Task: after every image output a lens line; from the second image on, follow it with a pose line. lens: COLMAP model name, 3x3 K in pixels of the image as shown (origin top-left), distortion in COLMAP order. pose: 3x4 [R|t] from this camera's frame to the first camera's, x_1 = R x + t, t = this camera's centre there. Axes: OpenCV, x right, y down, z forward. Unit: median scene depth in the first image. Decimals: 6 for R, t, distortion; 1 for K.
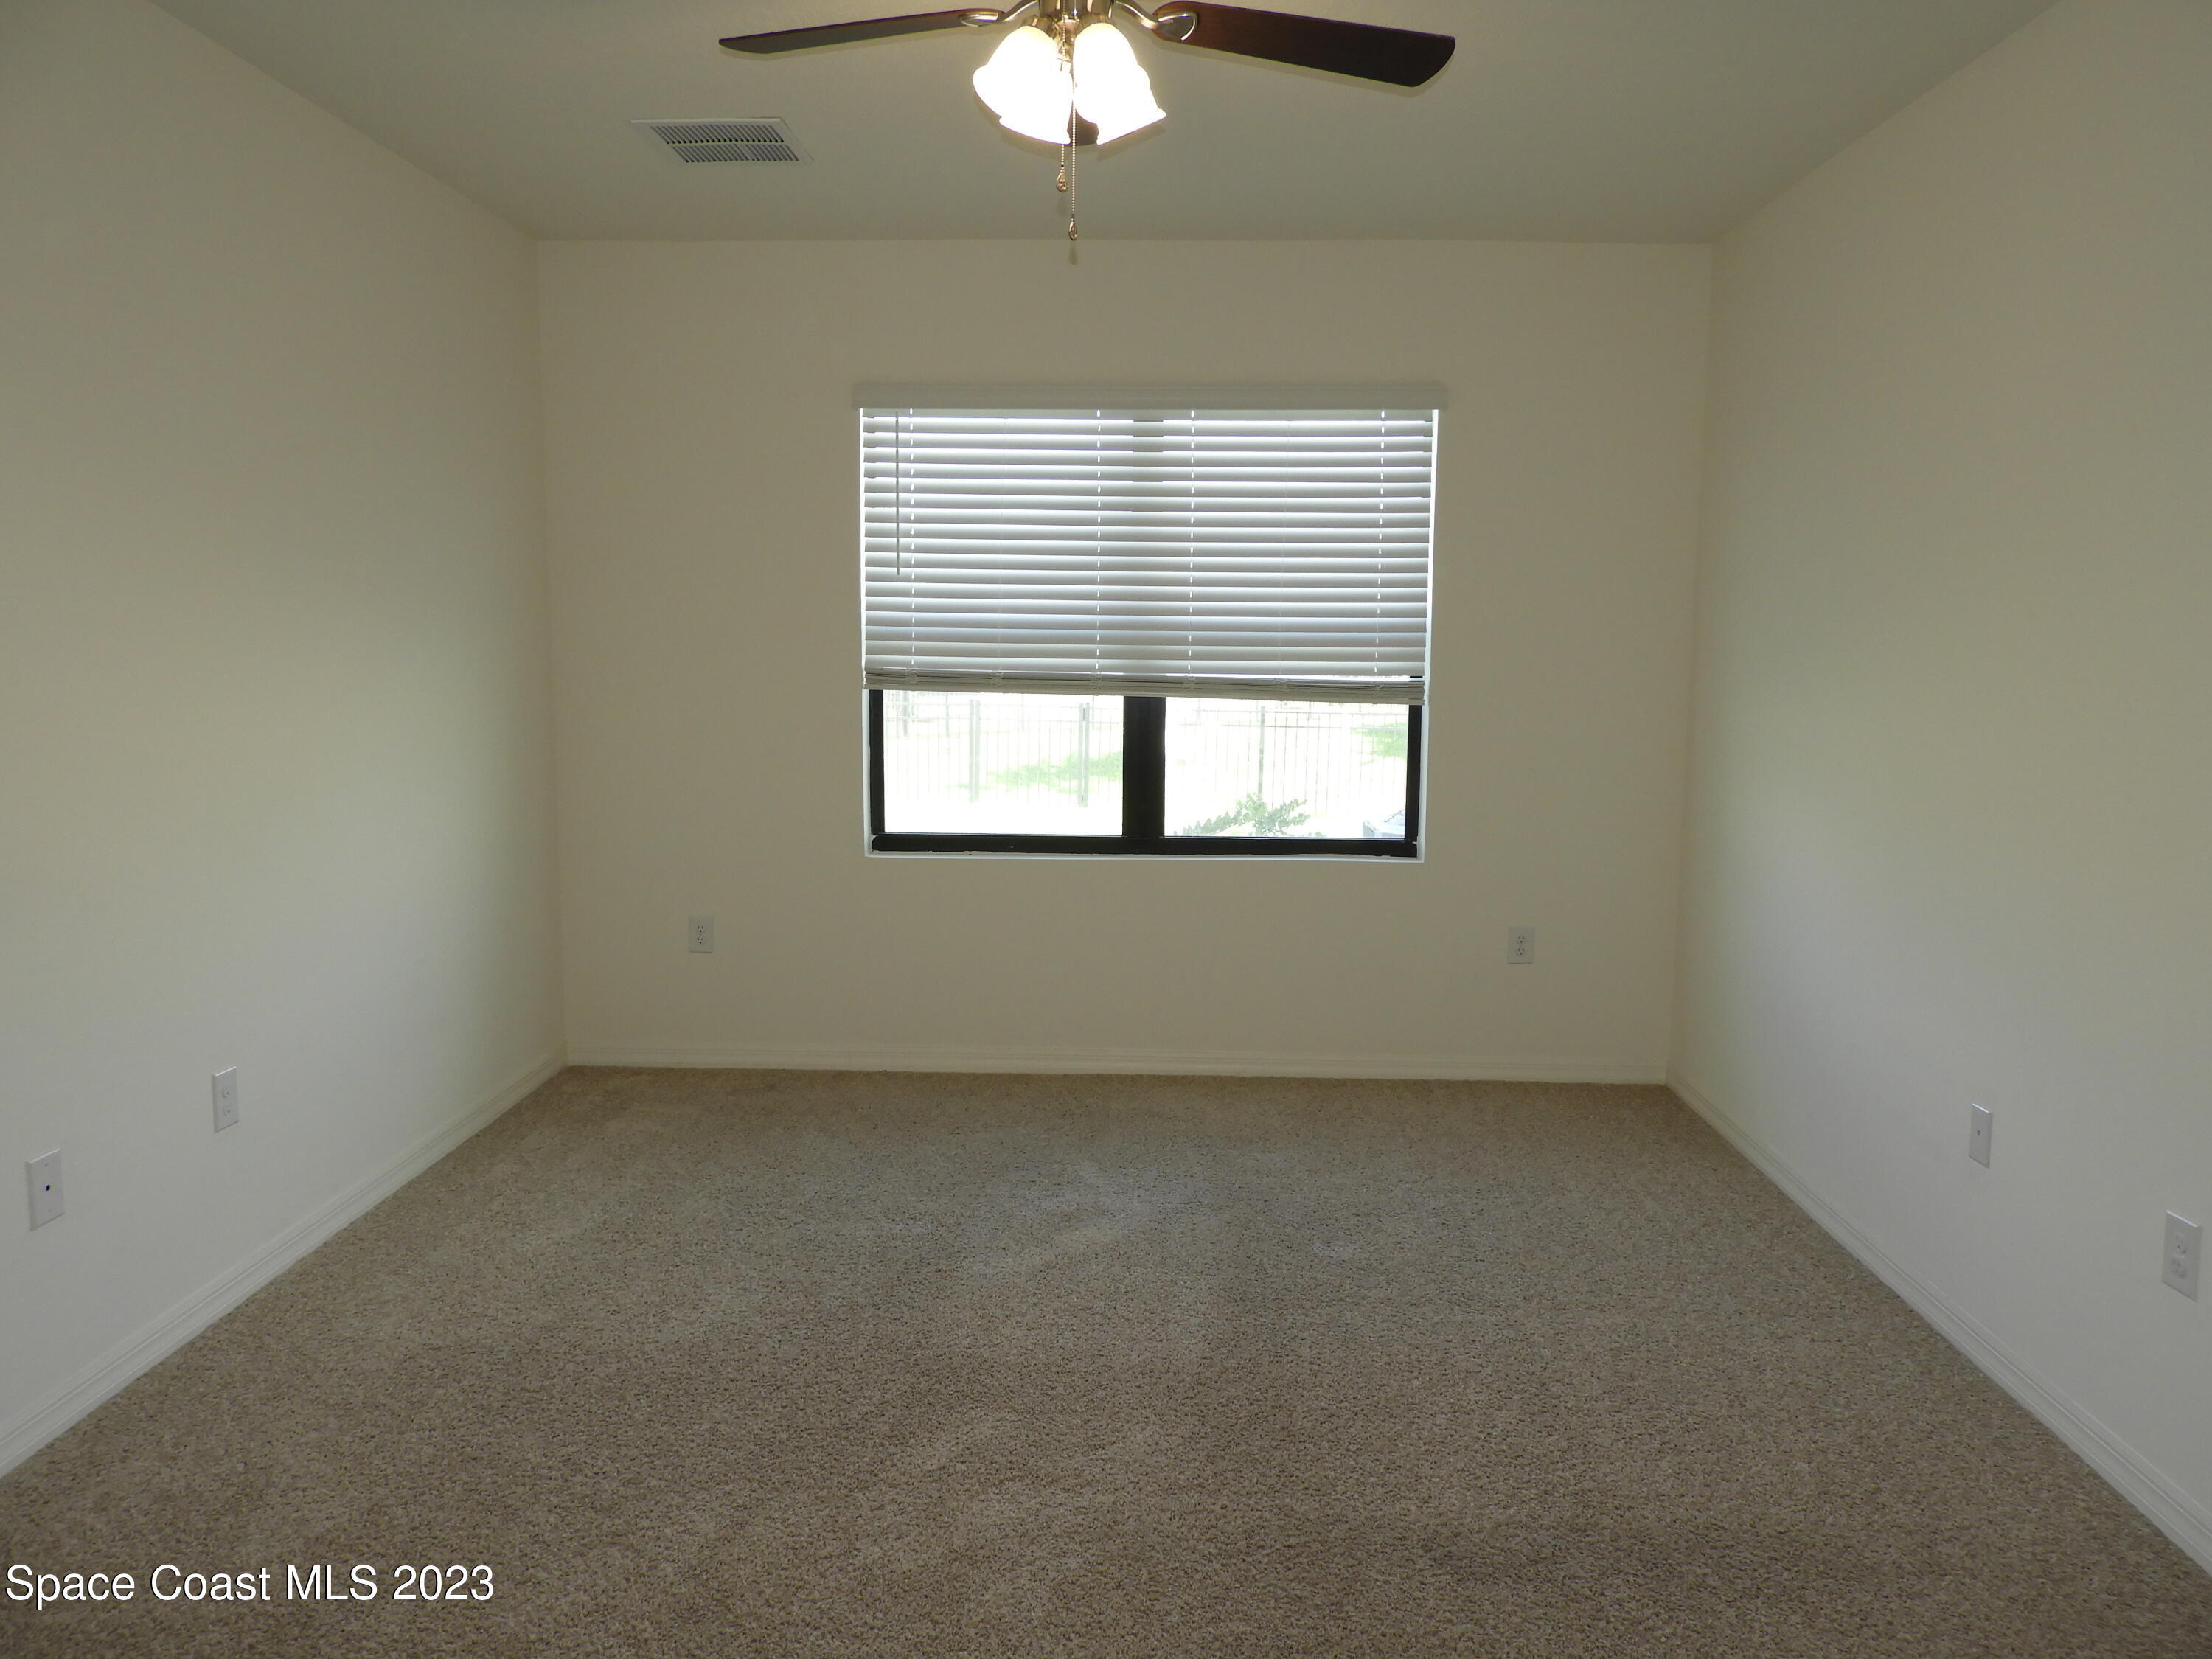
lens RADIAL K [[1649.6, 0, 1163.6], [0, 1649.6, 847.2], [0, 0, 1]] dist [0.072525, -0.021732]
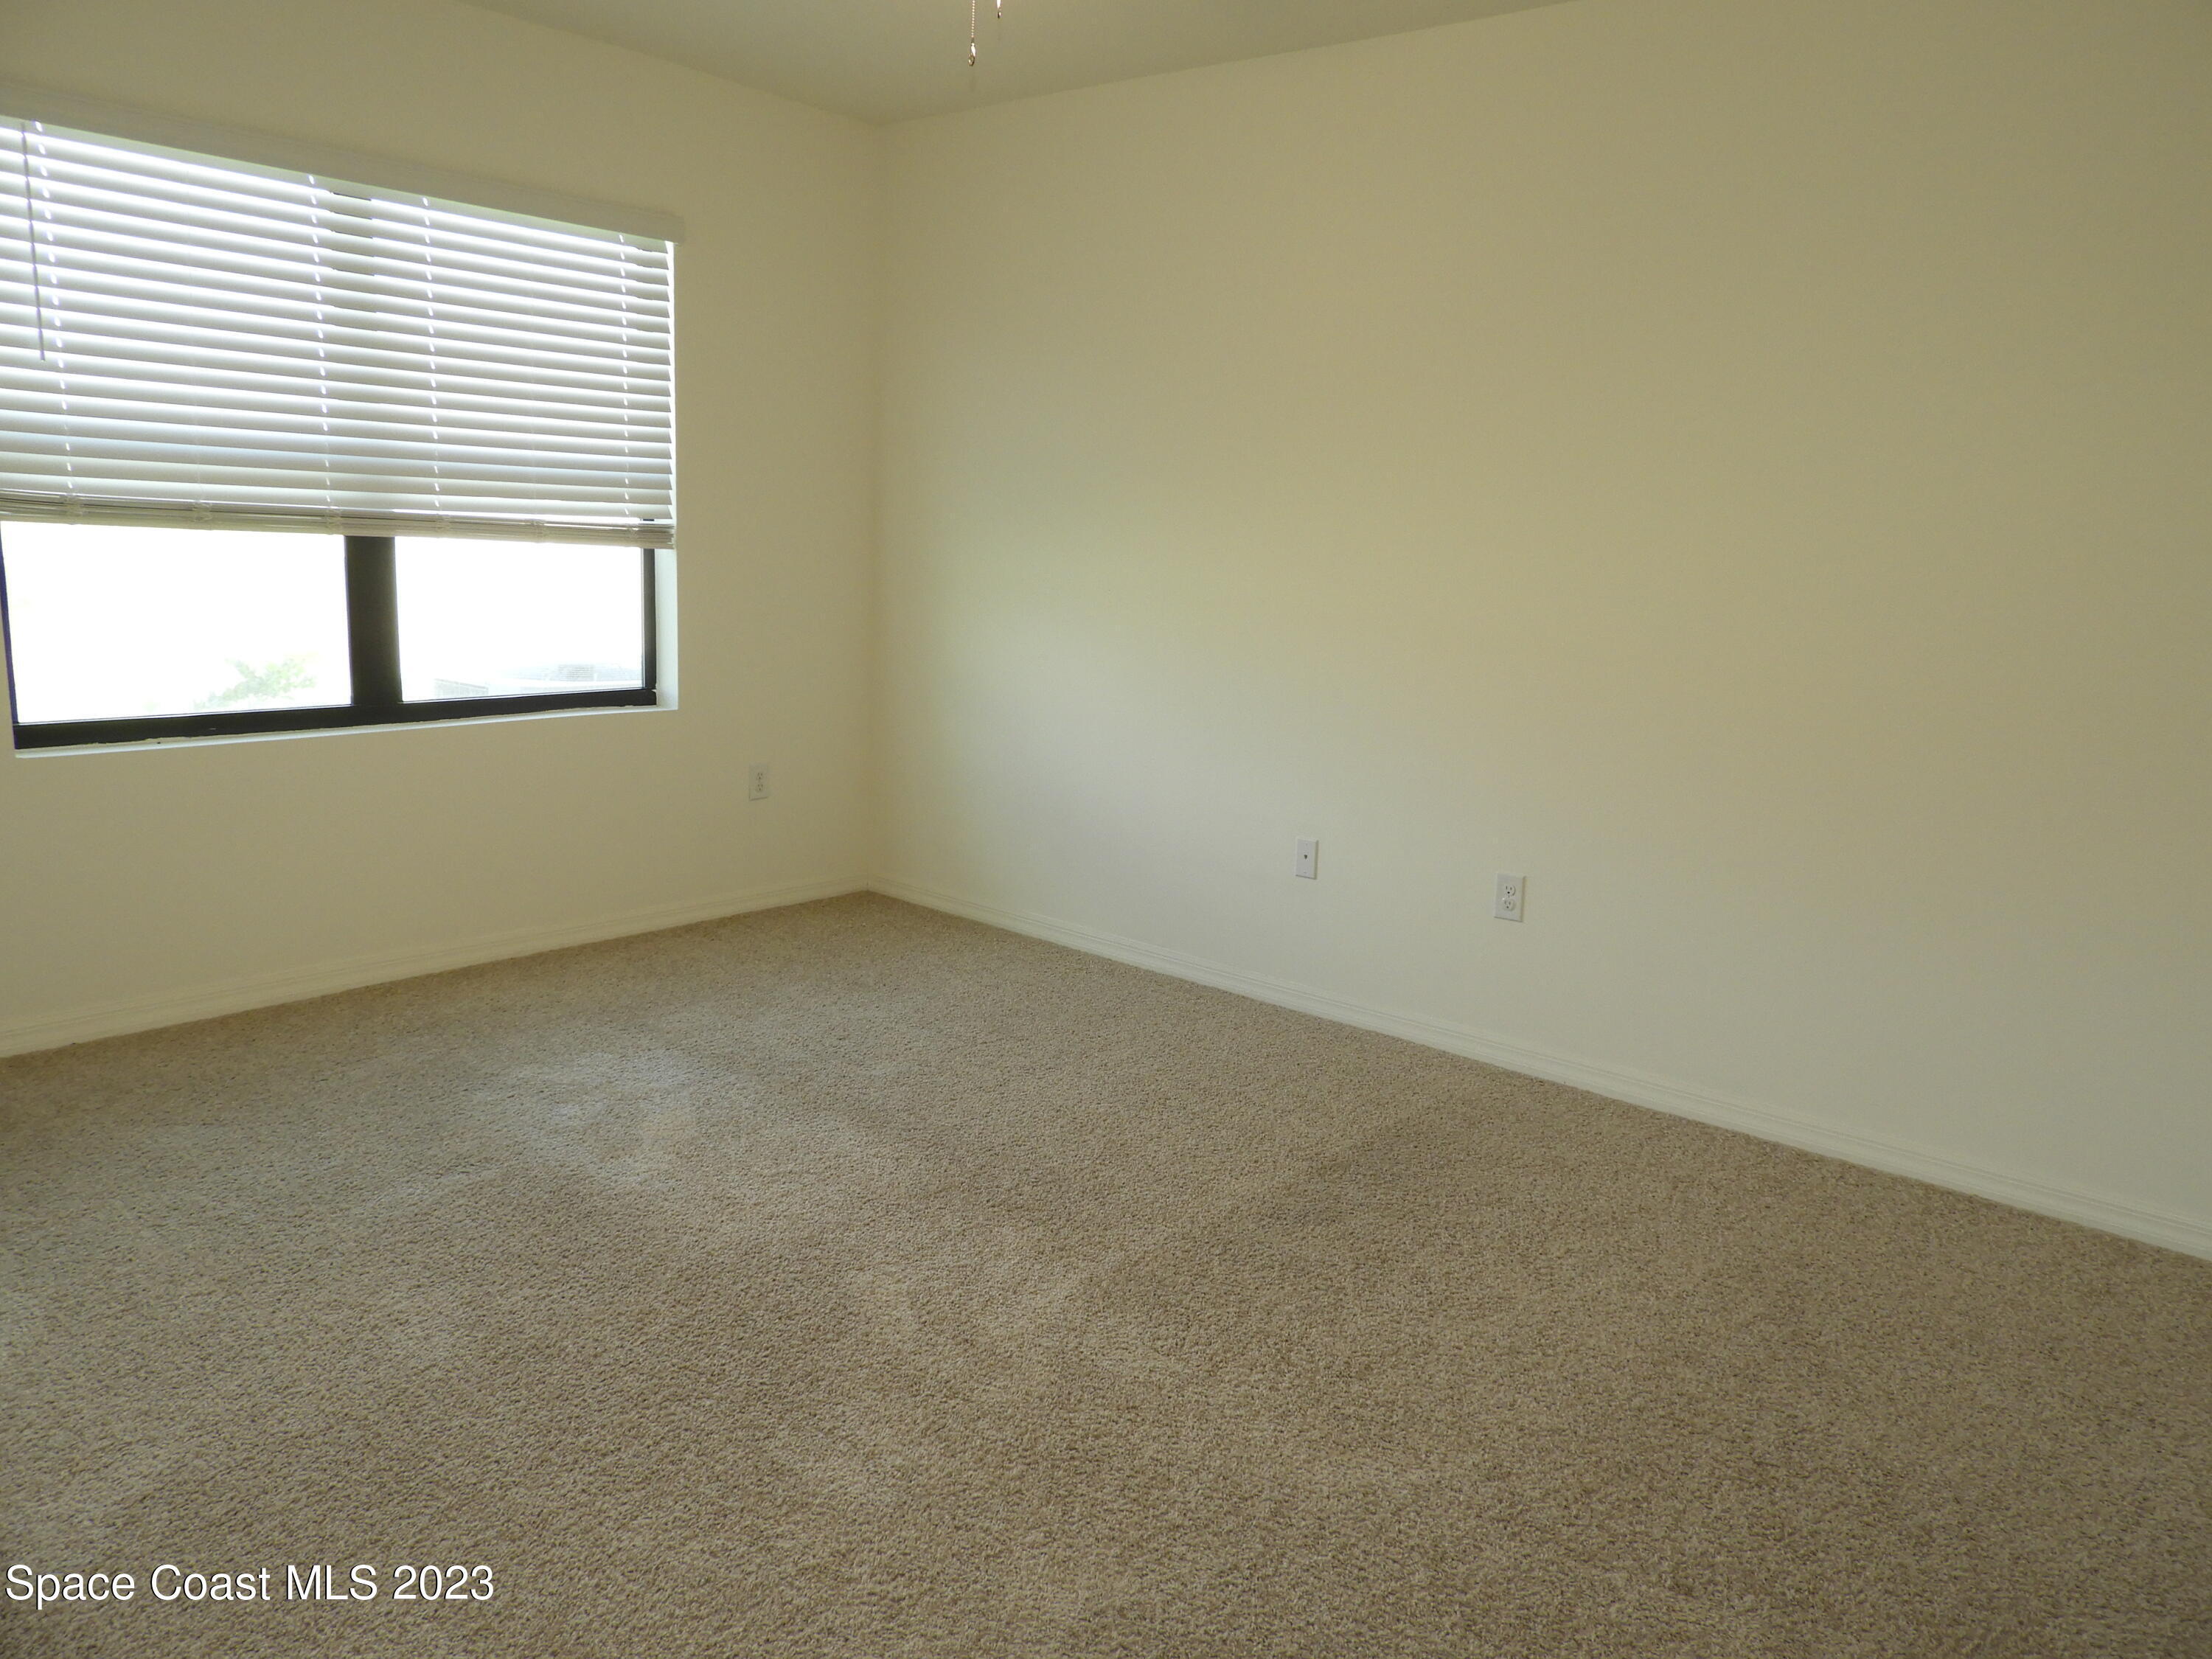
lens RADIAL K [[1649.6, 0, 1163.6], [0, 1649.6, 847.2], [0, 0, 1]] dist [0.072525, -0.021732]
pose [[0.605060, -0.142161, 0.783385, -0.470393], [0.060349, 0.989289, 0.132914, -0.024412], [-0.793889, -0.033145, 0.607158, 0.157841]]
